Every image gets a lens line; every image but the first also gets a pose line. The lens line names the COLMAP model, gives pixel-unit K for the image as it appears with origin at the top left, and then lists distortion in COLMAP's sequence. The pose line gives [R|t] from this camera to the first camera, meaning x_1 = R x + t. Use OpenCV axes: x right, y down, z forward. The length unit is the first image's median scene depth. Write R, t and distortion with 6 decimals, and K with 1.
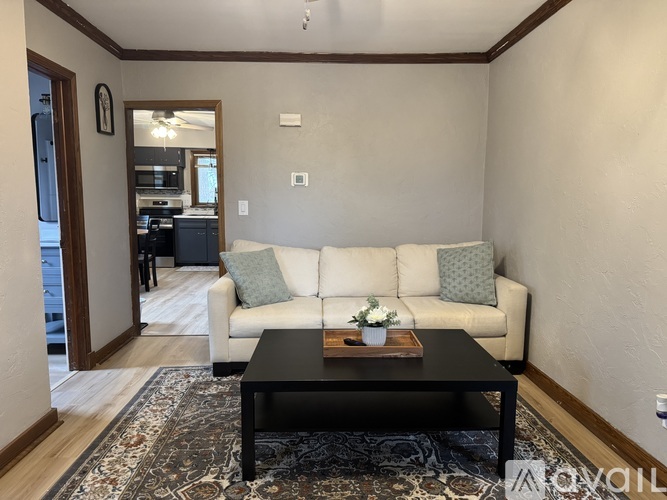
lens RADIAL K [[471.9, 0, 337.7], [0, 471.9, 247.7], [0, 0, 1]] dist [0.035920, -0.010257]
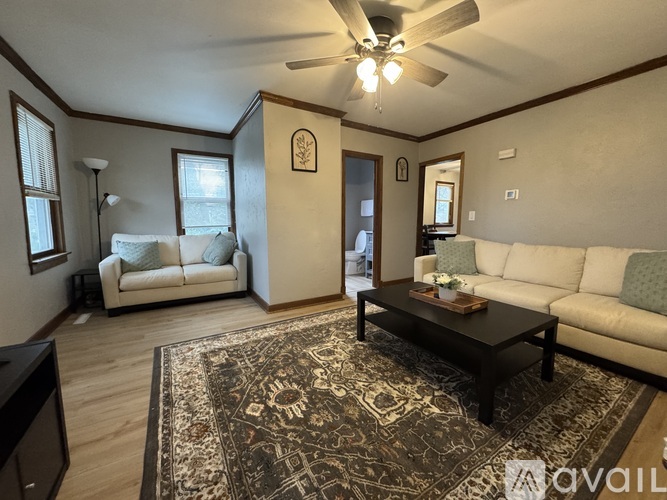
lens RADIAL K [[267.2, 0, 334.6], [0, 267.2, 248.7], [0, 0, 1]] dist [0.001410, 0.000006]
pose [[0.486697, 0.091120, -0.868806, 0.186126], [-0.087875, 0.994607, 0.055087, 0.008586], [0.869140, 0.049535, 0.492079, 0.078701]]
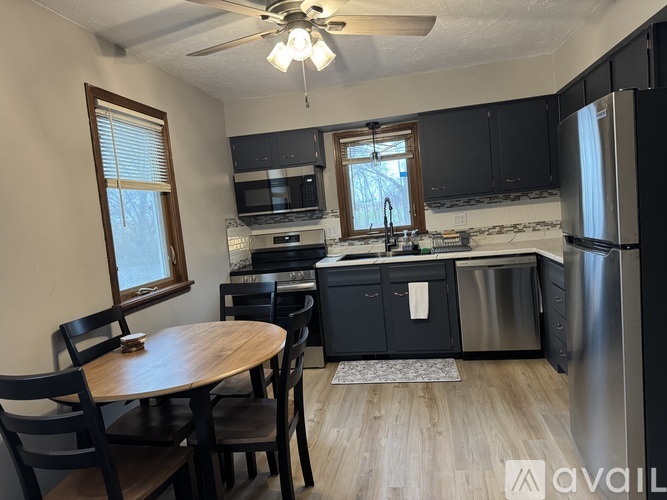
lens RADIAL K [[471.9, 0, 331.0], [0, 471.9, 251.5], [0, 0, 1]] dist [0.035920, -0.010257]
pose [[0.971315, -0.078869, -0.224337, -0.220051], [0.075307, 0.996862, -0.024405, -0.066976], [0.225558, 0.006811, 0.974206, 0.525445]]
